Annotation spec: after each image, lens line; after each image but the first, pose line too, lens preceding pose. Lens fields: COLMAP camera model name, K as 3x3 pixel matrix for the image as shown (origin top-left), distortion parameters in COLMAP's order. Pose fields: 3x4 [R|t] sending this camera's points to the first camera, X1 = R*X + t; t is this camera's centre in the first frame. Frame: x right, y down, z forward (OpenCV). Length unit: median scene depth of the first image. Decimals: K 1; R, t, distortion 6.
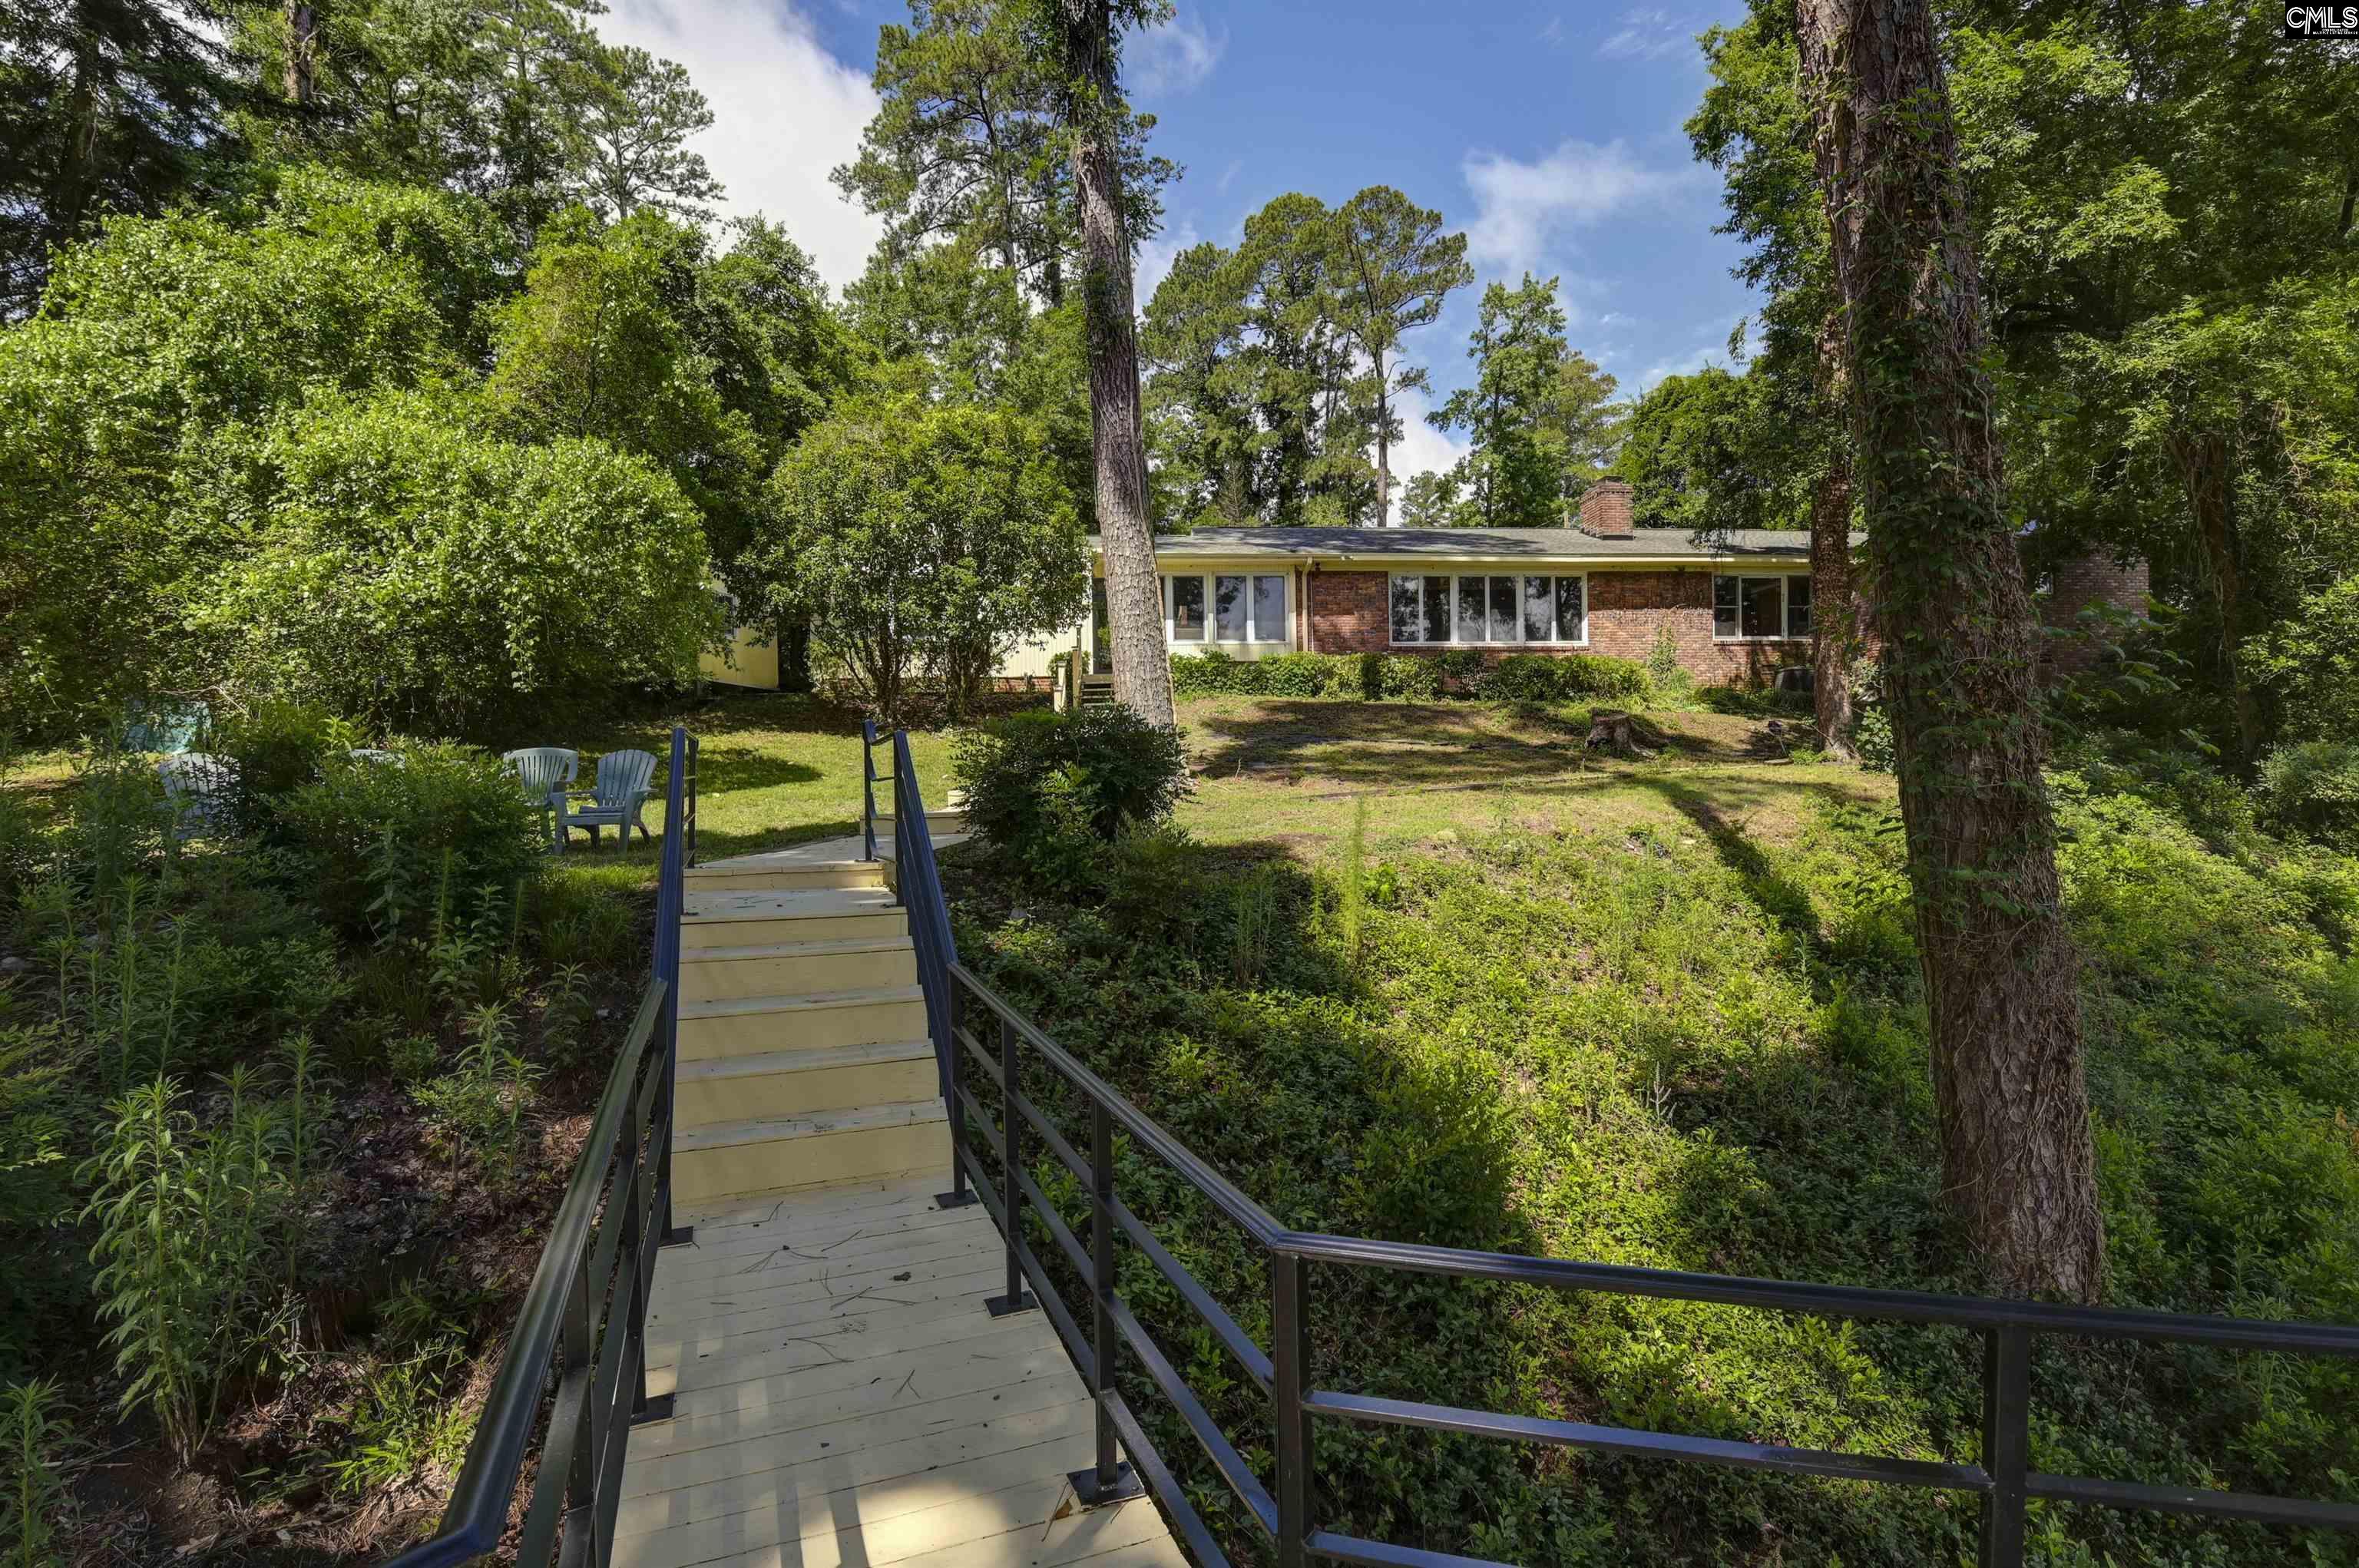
lens RADIAL K [[931.5, 0, 1179.5], [0, 931.5, 784.0], [0, 0, 1]] dist [-0.000024, -0.000042]
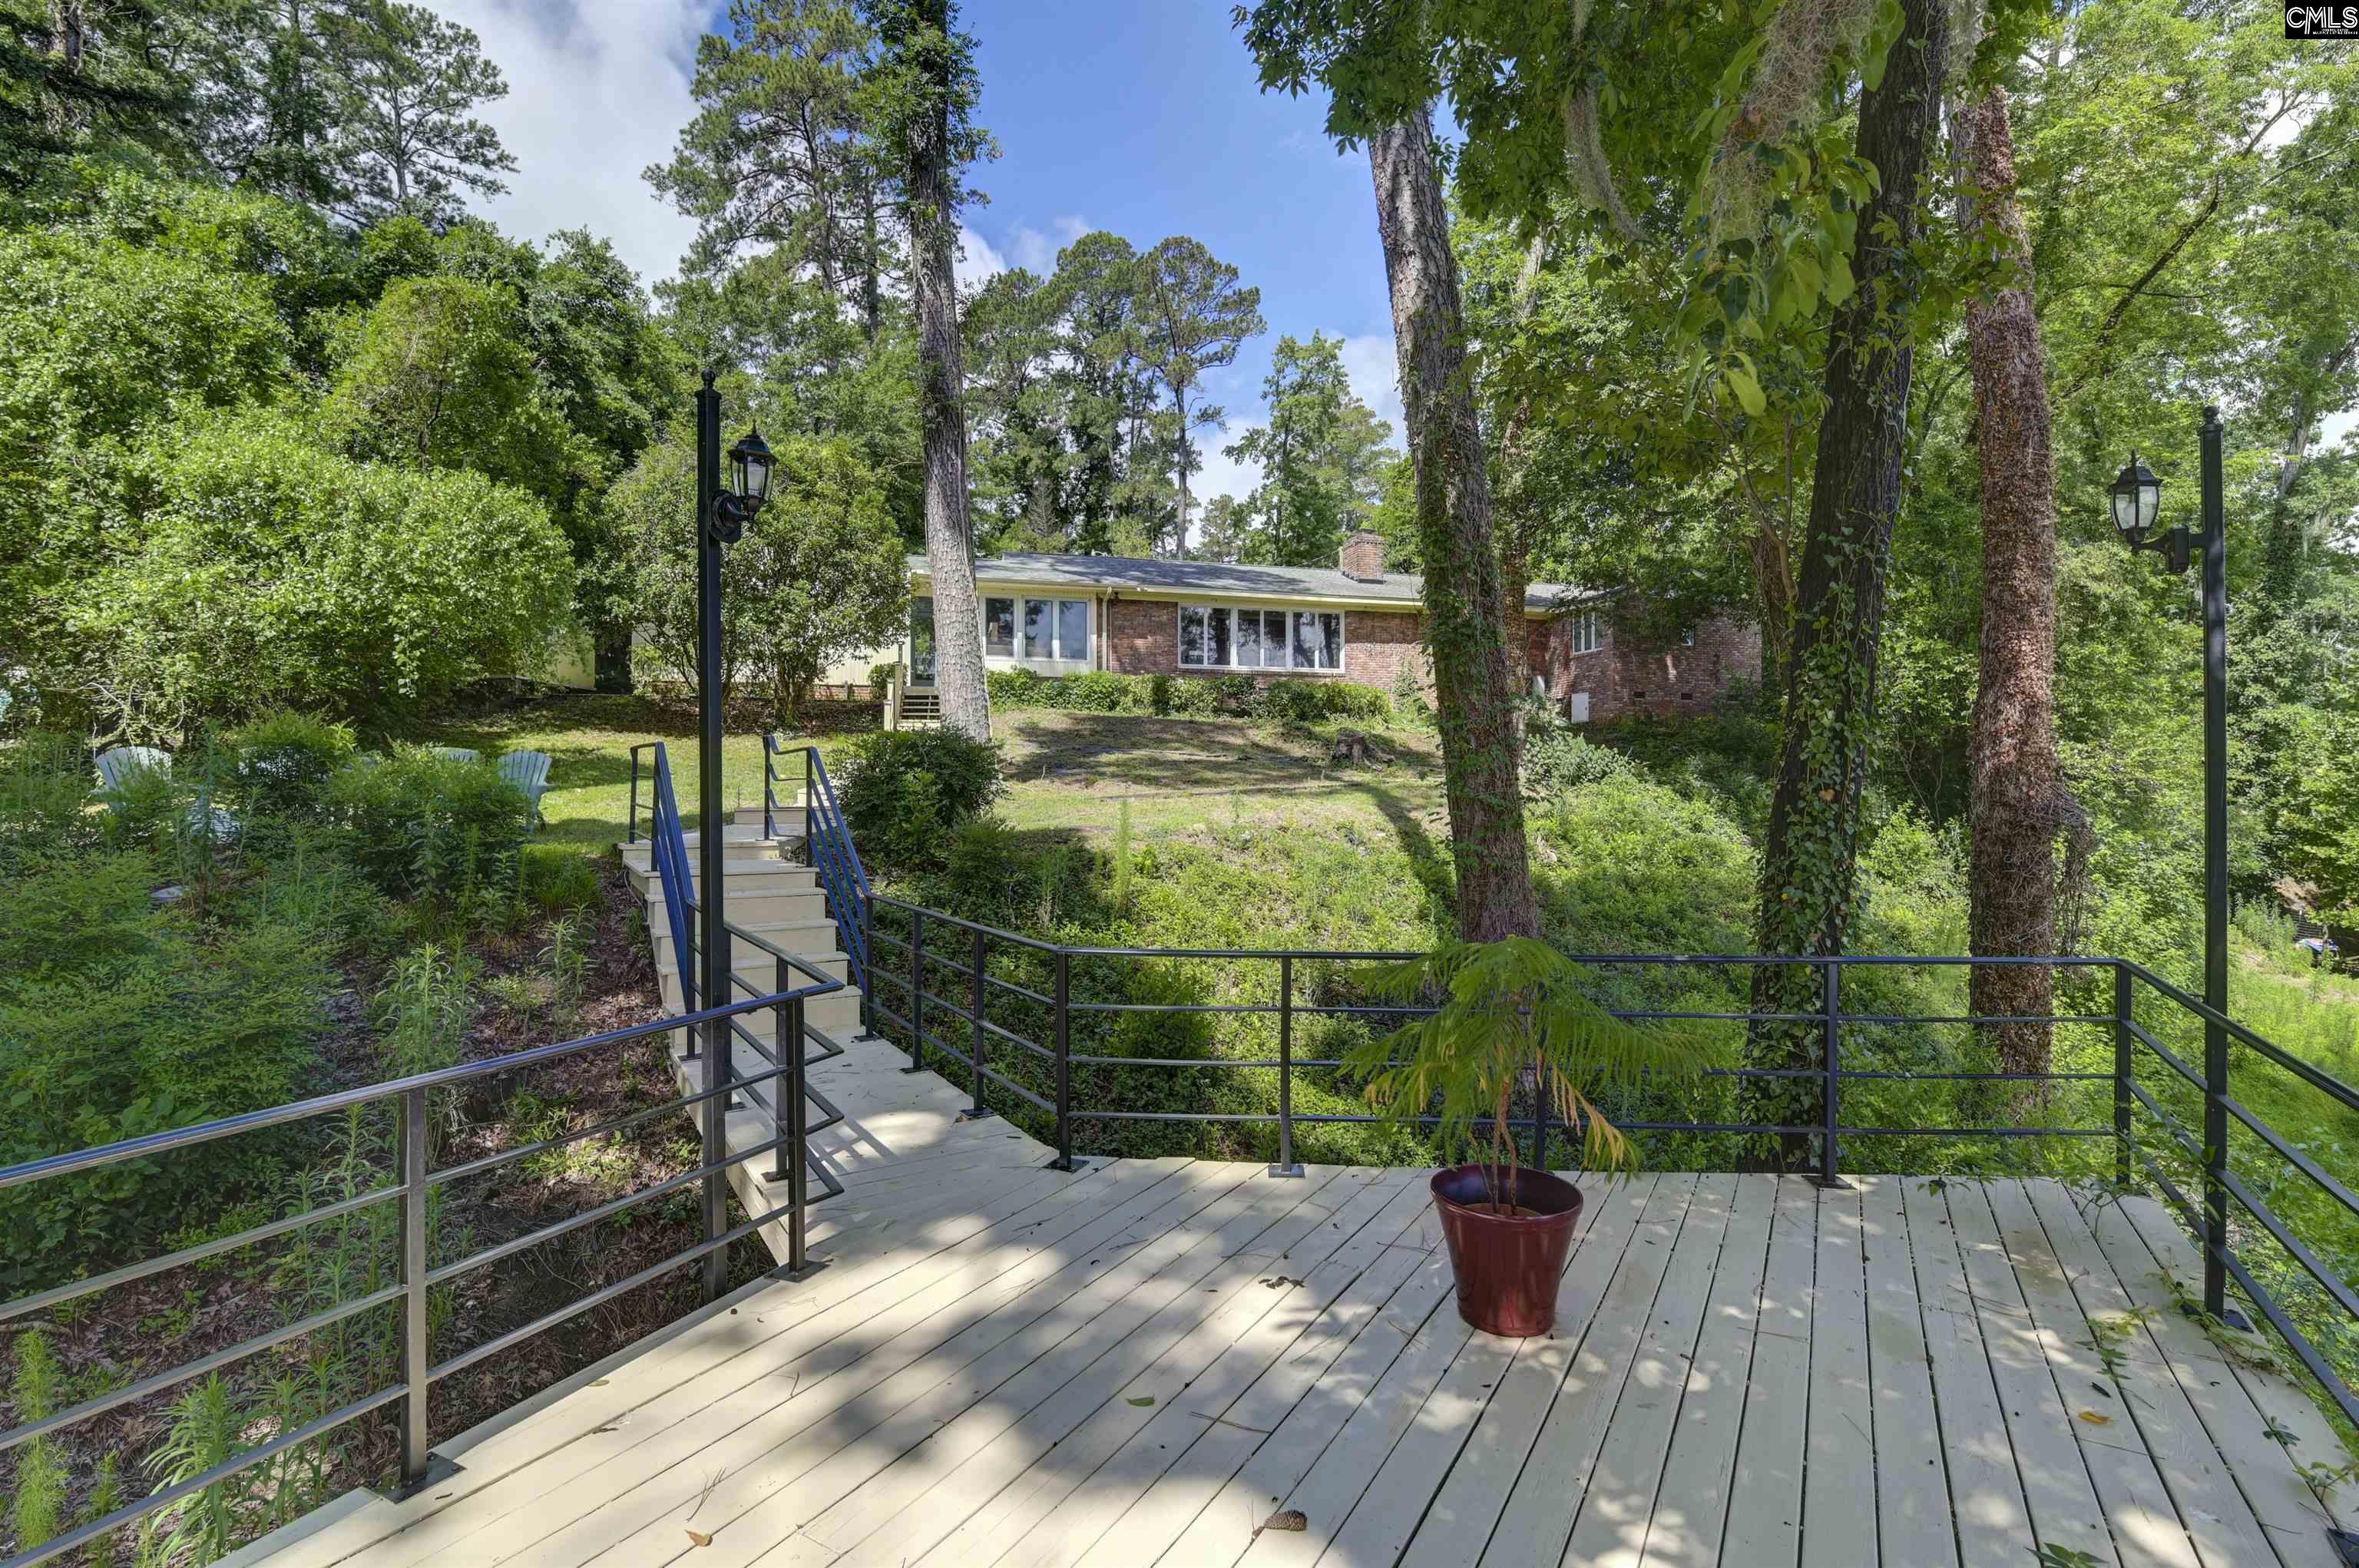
lens RADIAL K [[1037.1, 0, 1174.6], [0, 1037.1, 743.0], [0, 0, 1]] dist [0.017903, -0.019261]
pose [[0.981499, 0.021724, 0.190229, -0.017630], [-0.013390, 0.998898, -0.044985, 0.001016], [-0.190997, 0.041605, 0.980709, -0.233884]]
